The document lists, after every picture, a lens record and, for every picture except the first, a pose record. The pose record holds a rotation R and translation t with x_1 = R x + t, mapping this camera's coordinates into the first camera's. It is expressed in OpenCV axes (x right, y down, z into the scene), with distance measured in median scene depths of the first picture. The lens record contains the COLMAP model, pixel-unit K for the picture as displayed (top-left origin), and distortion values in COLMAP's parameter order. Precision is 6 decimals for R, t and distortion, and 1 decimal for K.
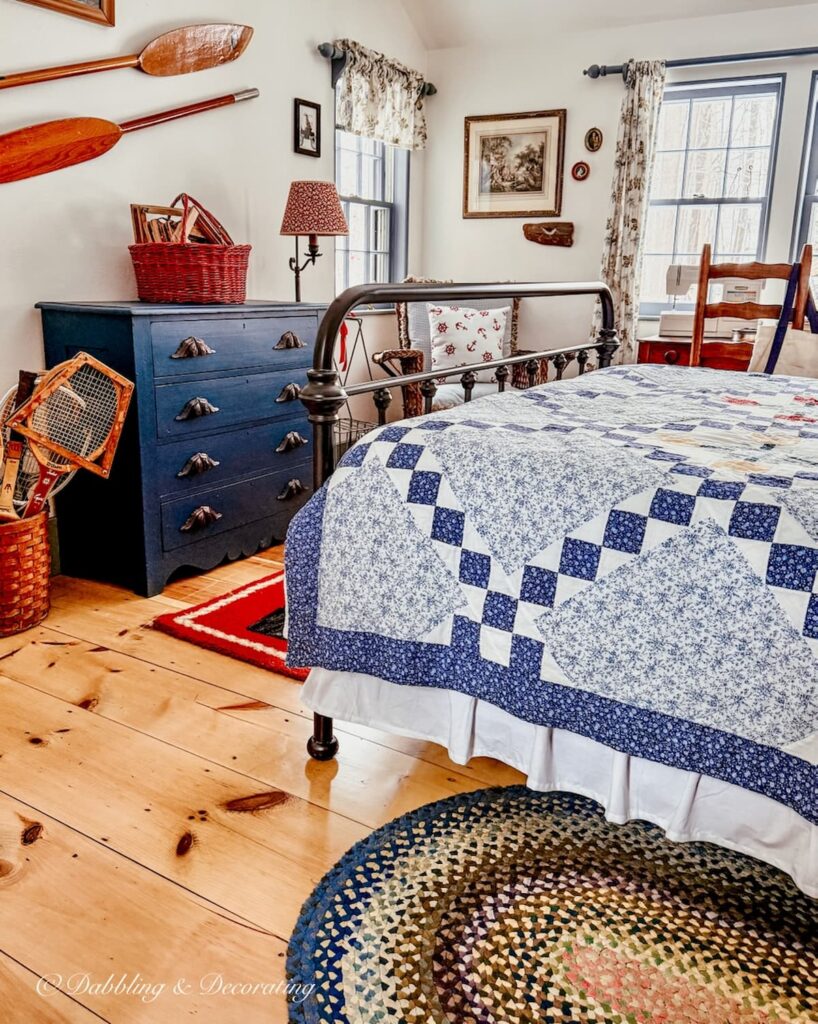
lens RADIAL K [[859.0, 0, 408.3], [0, 859.0, 508.6], [0, 0, 1]] dist [0.011795, -0.018268]
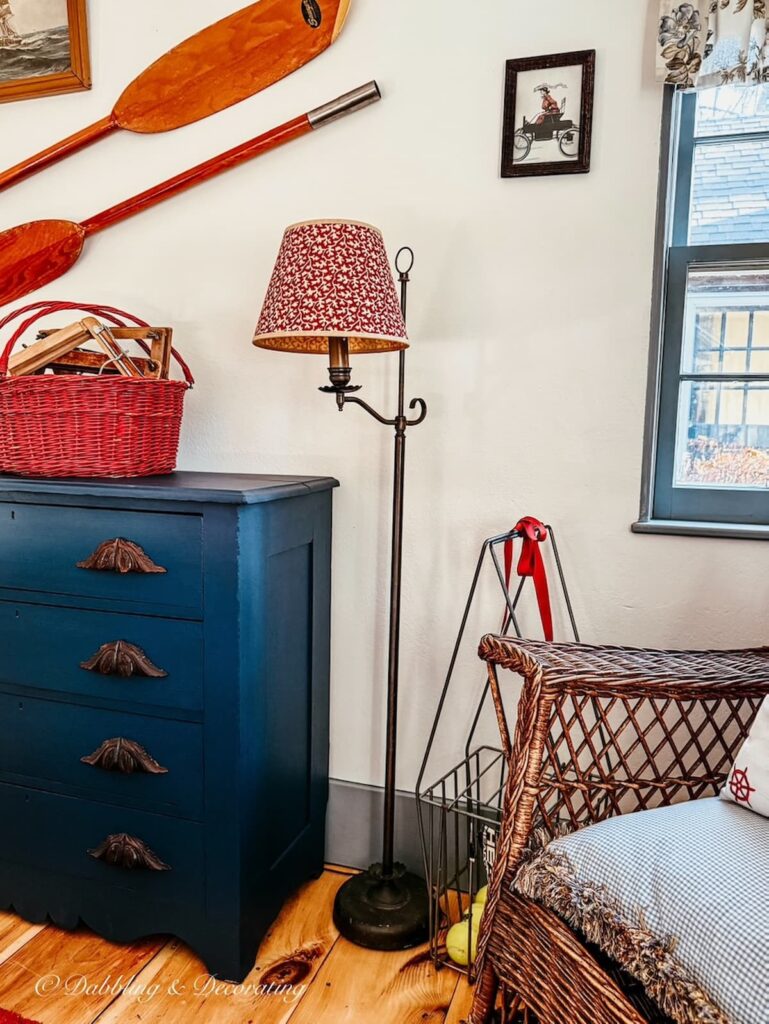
lens RADIAL K [[725.4, 0, 386.6], [0, 725.4, 512.3], [0, 0, 1]] dist [0.011545, -0.027090]
pose [[0.242681, 0.120694, -0.962569, 0.235063], [-0.262256, 0.963448, 0.054685, -0.226646], [0.933985, 0.239168, 0.265464, 0.815530]]
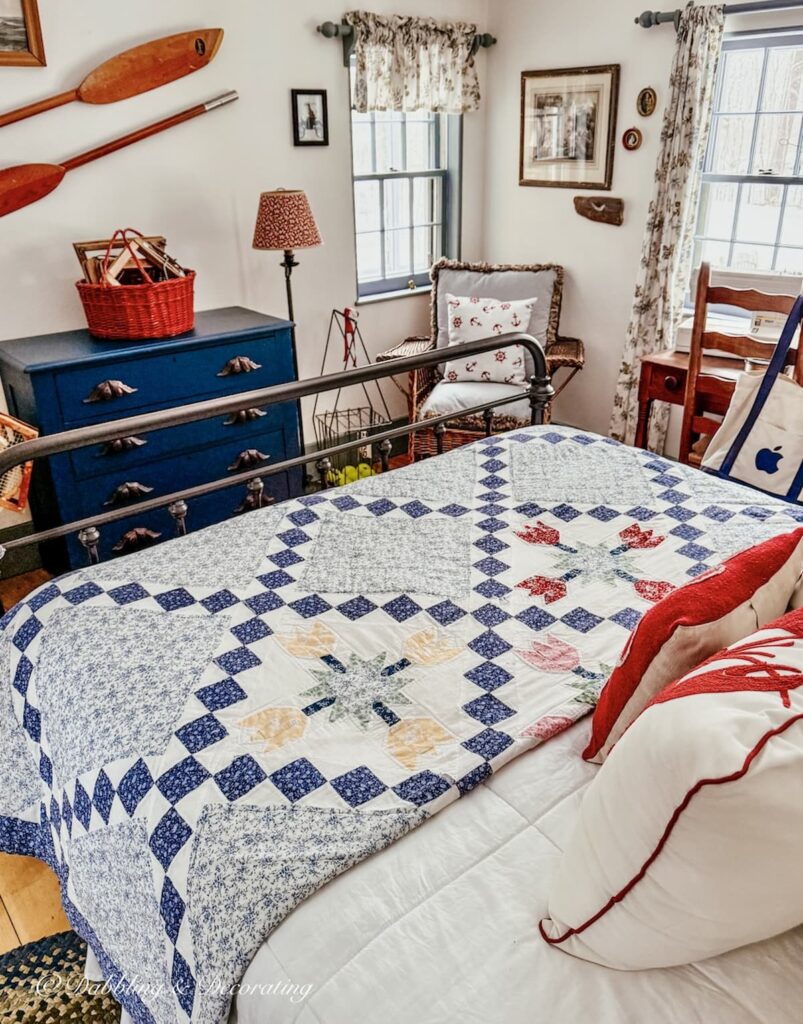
lens RADIAL K [[790.9, 0, 403.4], [0, 790.9, 514.6], [0, 0, 1]] dist [0.001347, -0.019807]
pose [[0.941289, 0.115627, -0.317184, 0.294263], [-0.055013, 0.979496, 0.193809, -0.171746], [0.333090, -0.164981, 0.928349, 0.129310]]
